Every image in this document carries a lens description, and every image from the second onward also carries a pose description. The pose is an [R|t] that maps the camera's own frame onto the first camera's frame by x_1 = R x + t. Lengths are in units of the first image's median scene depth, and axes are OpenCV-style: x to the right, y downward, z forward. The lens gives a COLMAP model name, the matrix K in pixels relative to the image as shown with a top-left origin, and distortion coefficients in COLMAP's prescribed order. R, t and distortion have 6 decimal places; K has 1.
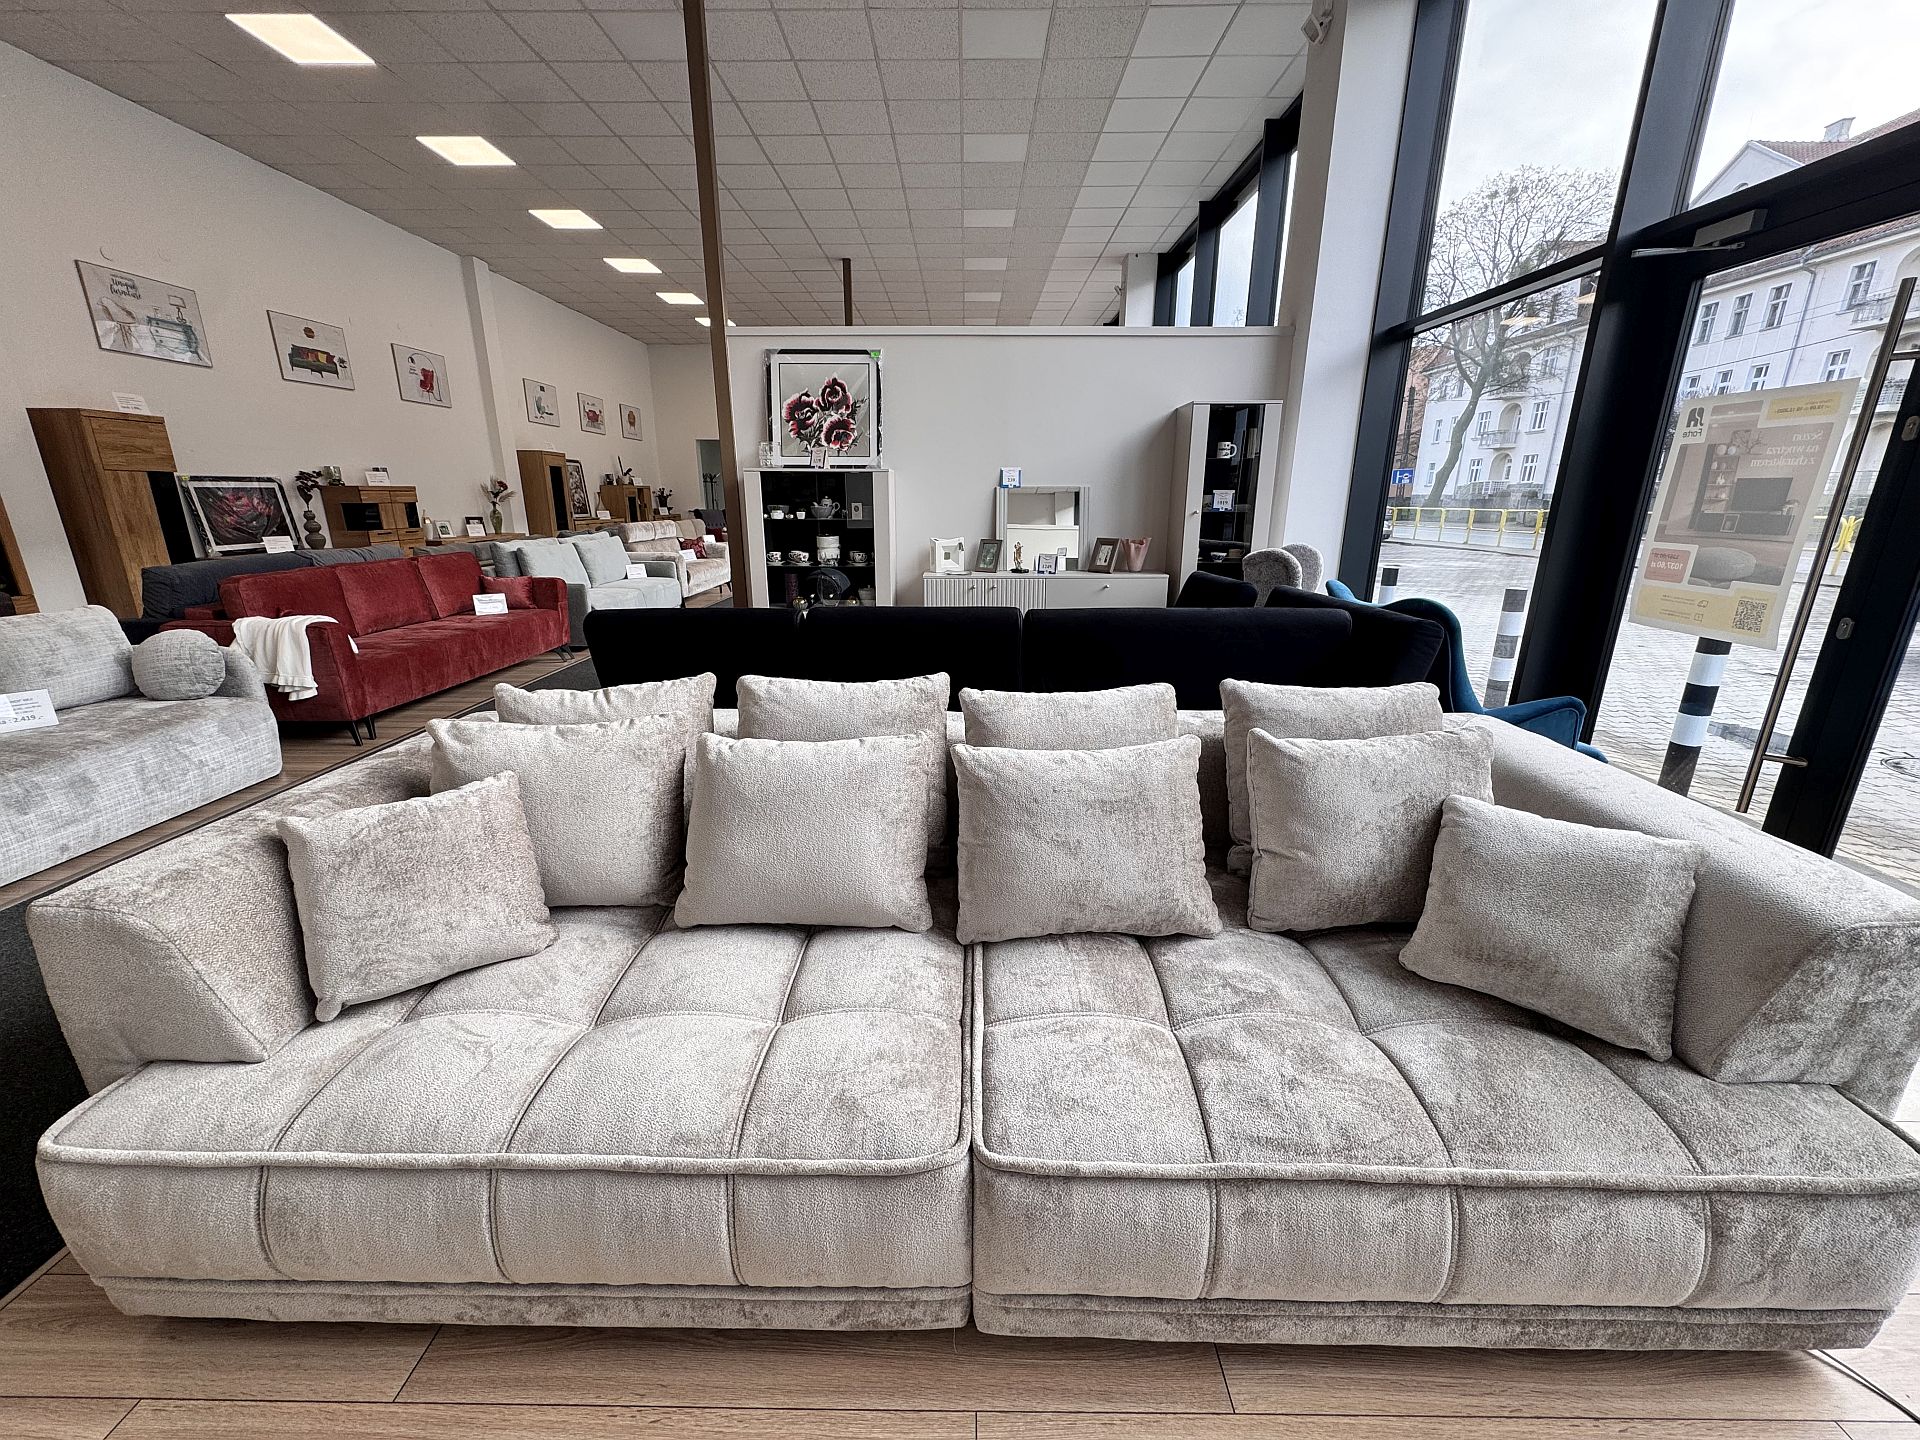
lens RADIAL K [[759.7, 0, 958.5], [0, 759.7, 728.9], [0, 0, 1]] dist [-0.004467, 0.001012]
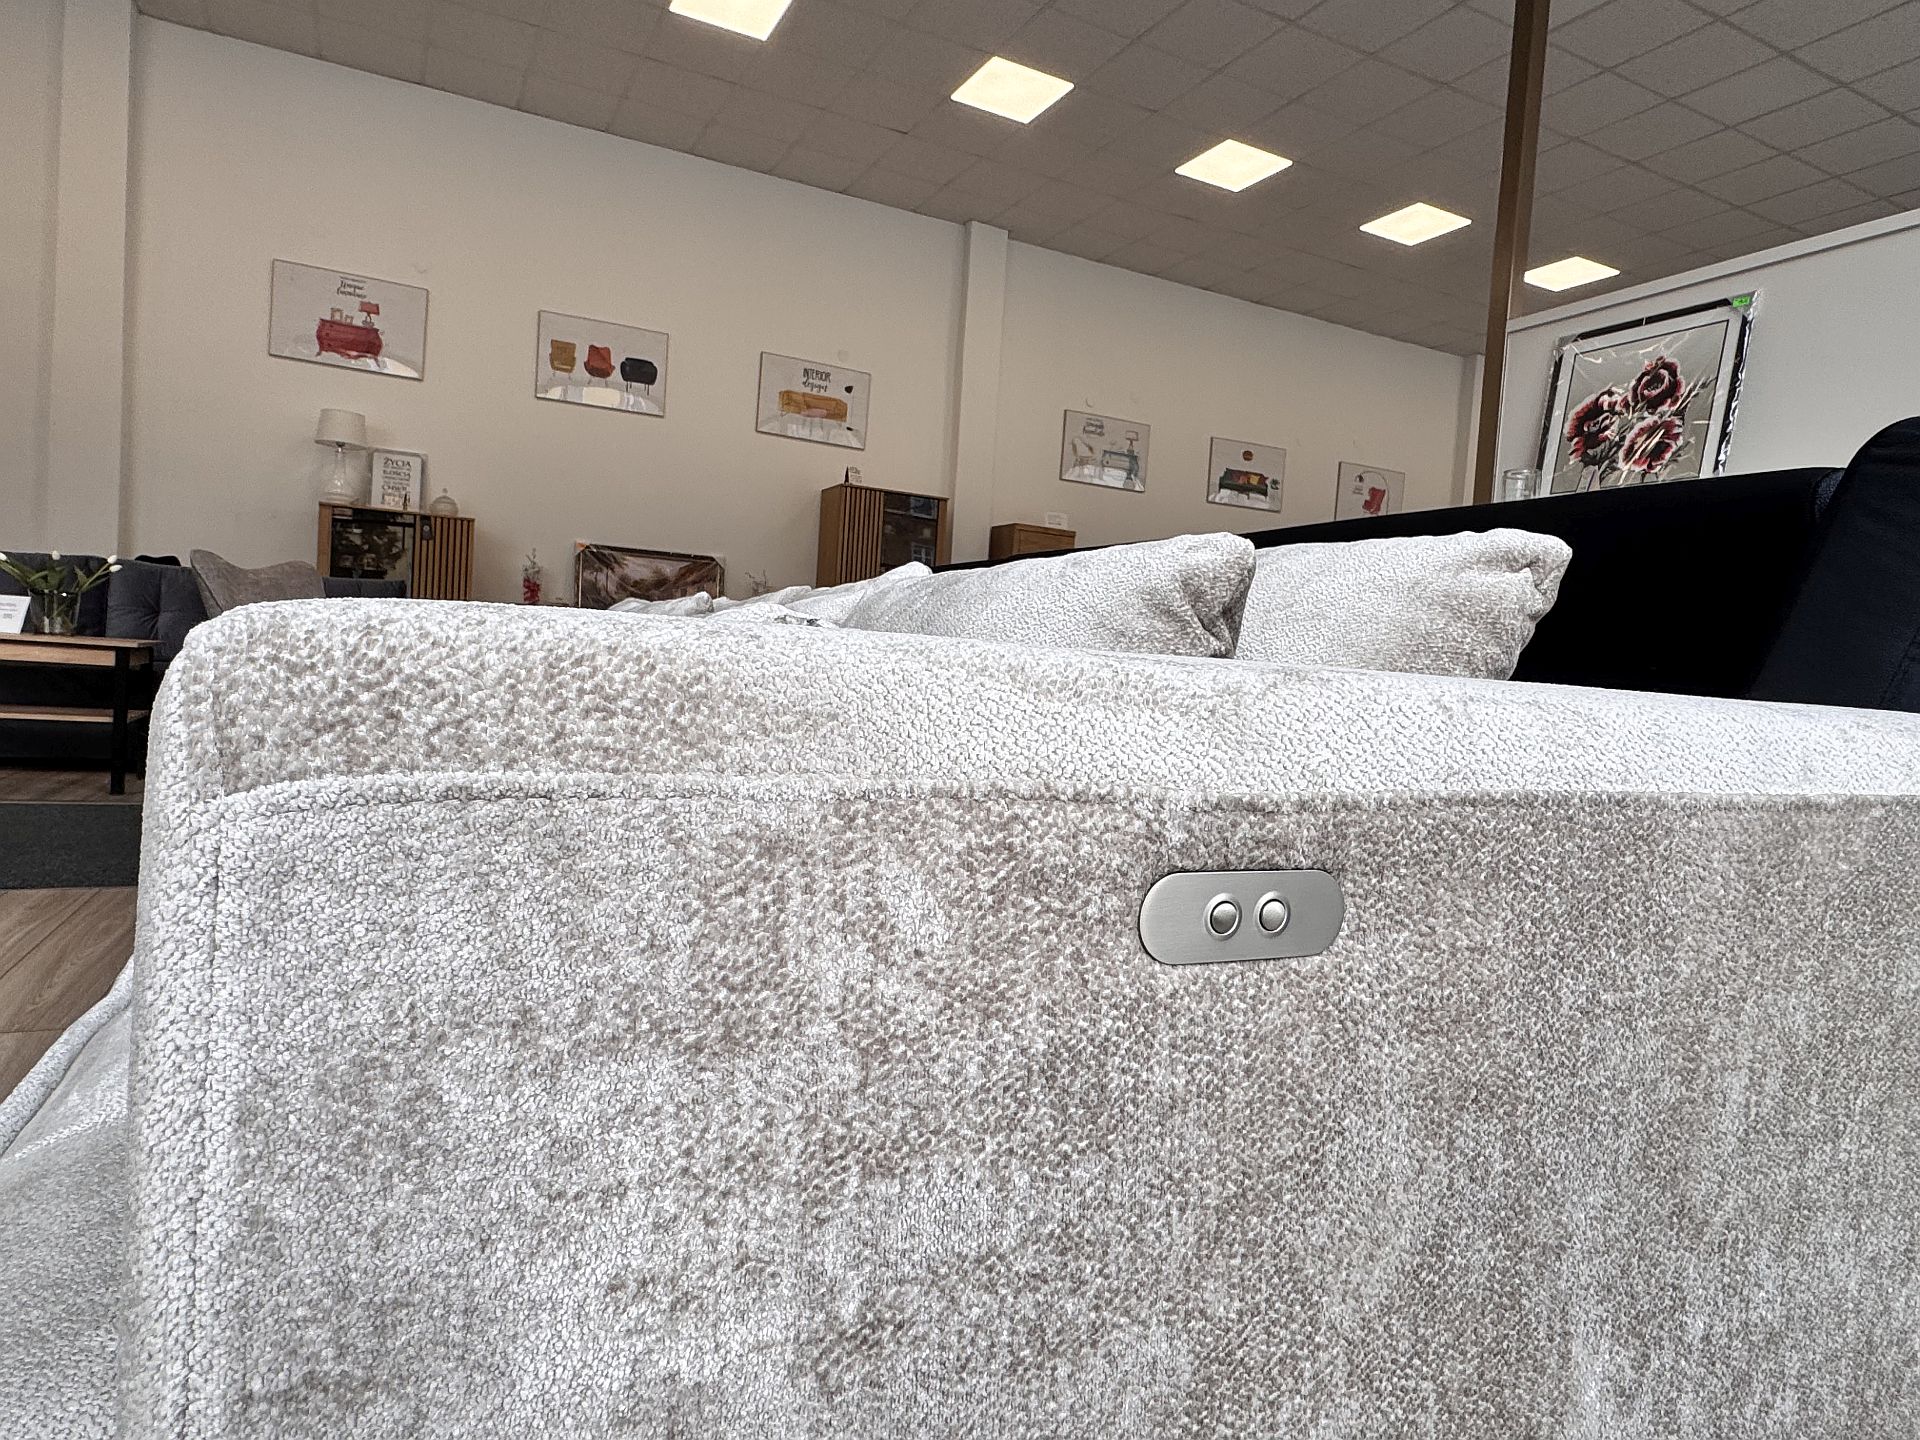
lens RADIAL K [[1114.5, 0, 940.2], [0, 1114.5, 737.9], [0, 0, 1]] dist [0.002259, 0.000785]
pose [[0.454167, 0.088008, -0.886559, 0.359067], [-0.322119, 0.944010, -0.071304, 0.053896], [0.830645, 0.317962, 0.457087, 0.227167]]
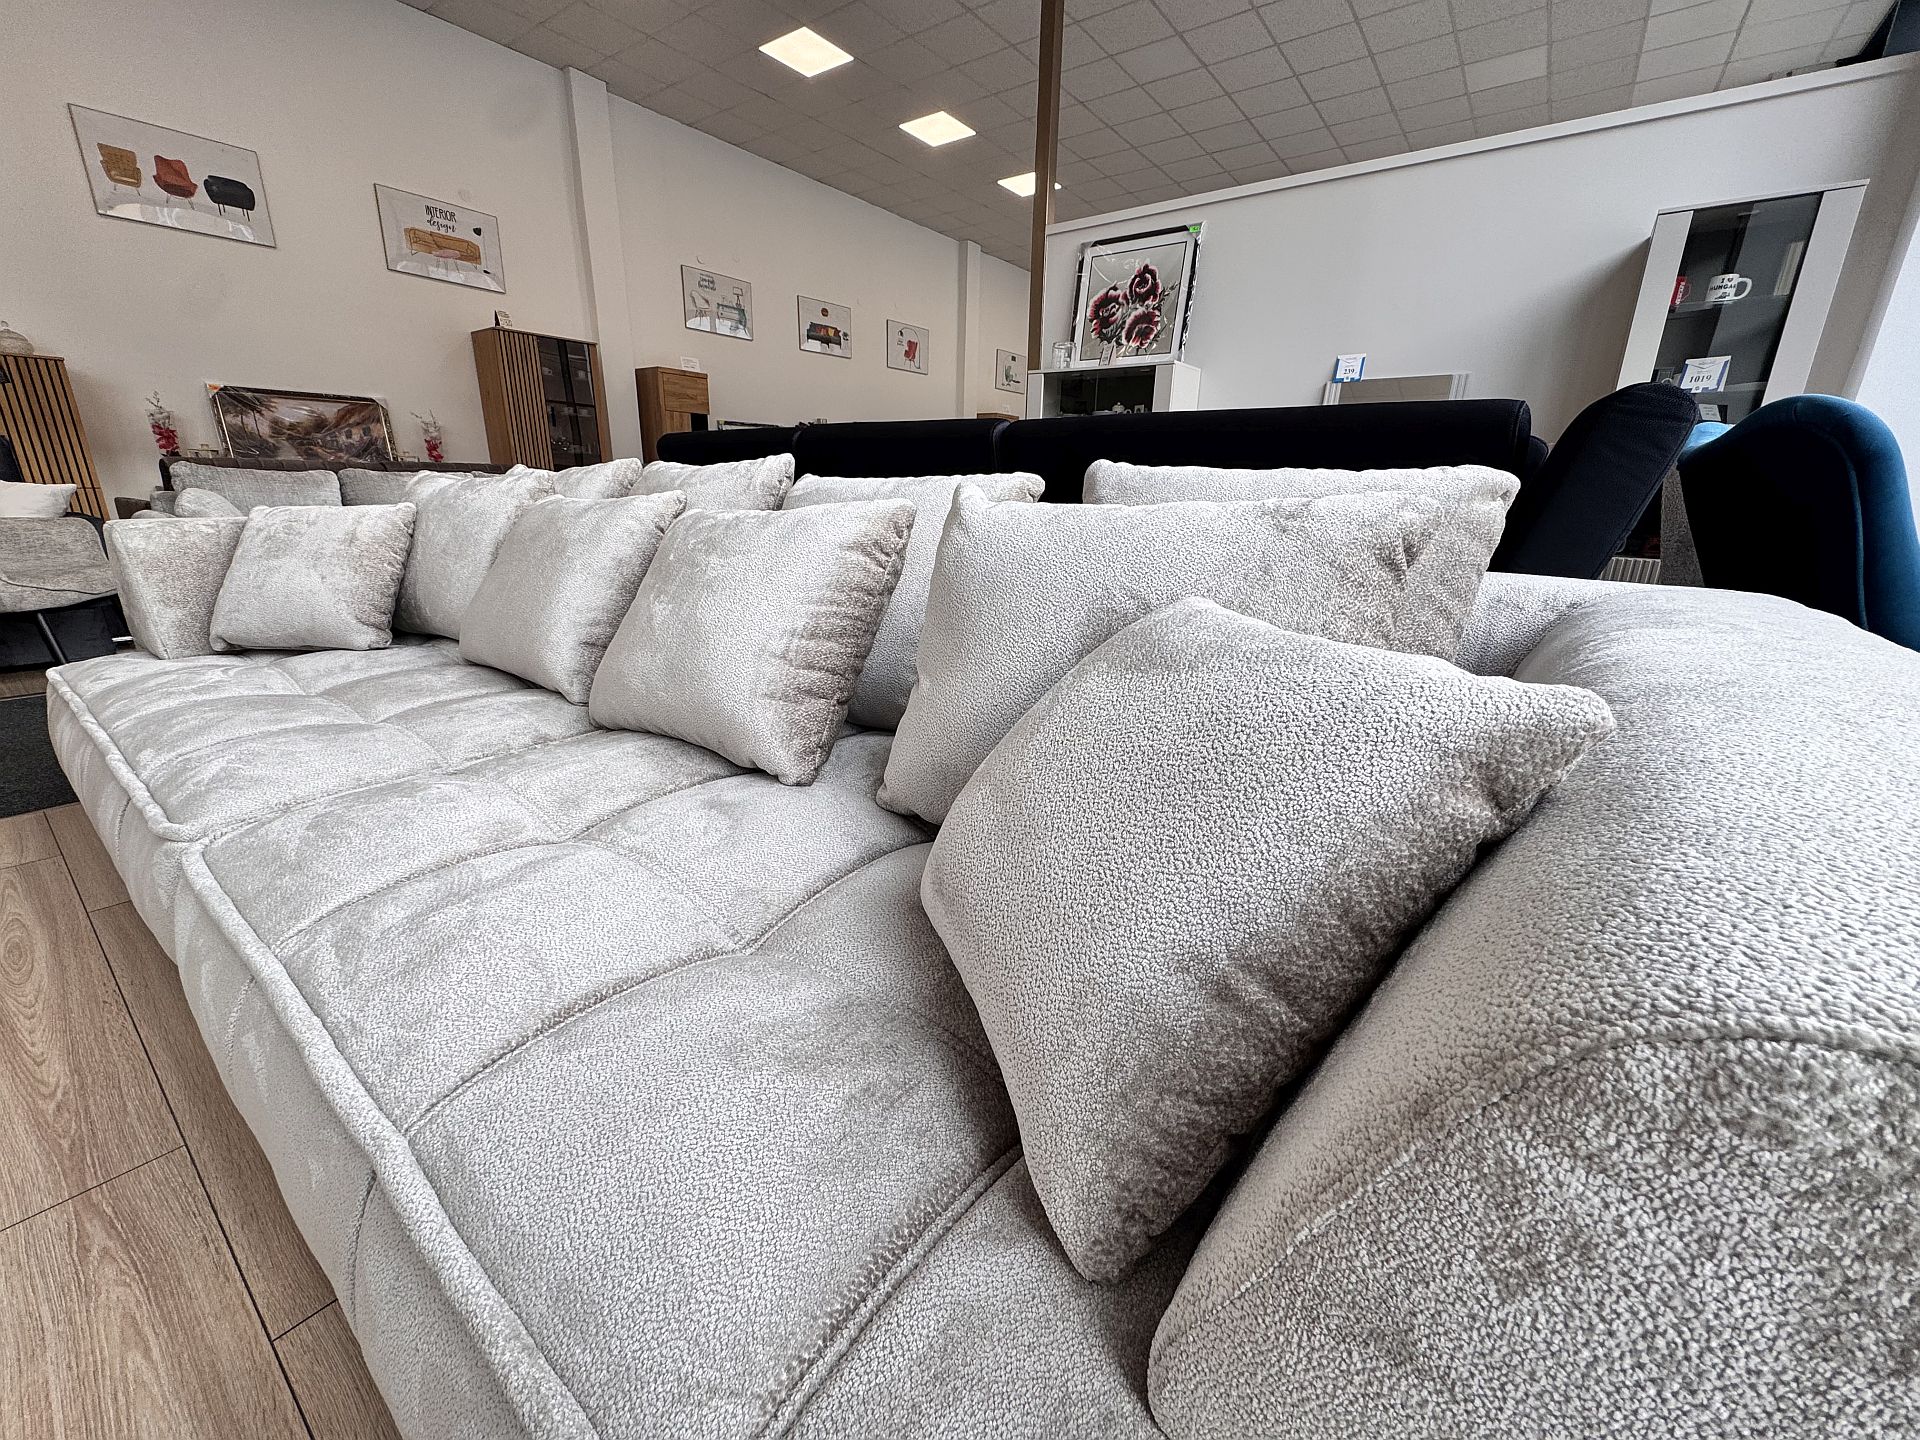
lens RADIAL K [[759.7, 0, 959.3], [0, 759.7, 726.4], [0, 0, 1]] dist [-0.004467, 0.001012]
pose [[0.808062, 0.192917, -0.556614, 0.246542], [-0.190390, 0.979675, 0.063147, 0.049099], [0.557484, 0.054948, 0.828368, 0.167888]]
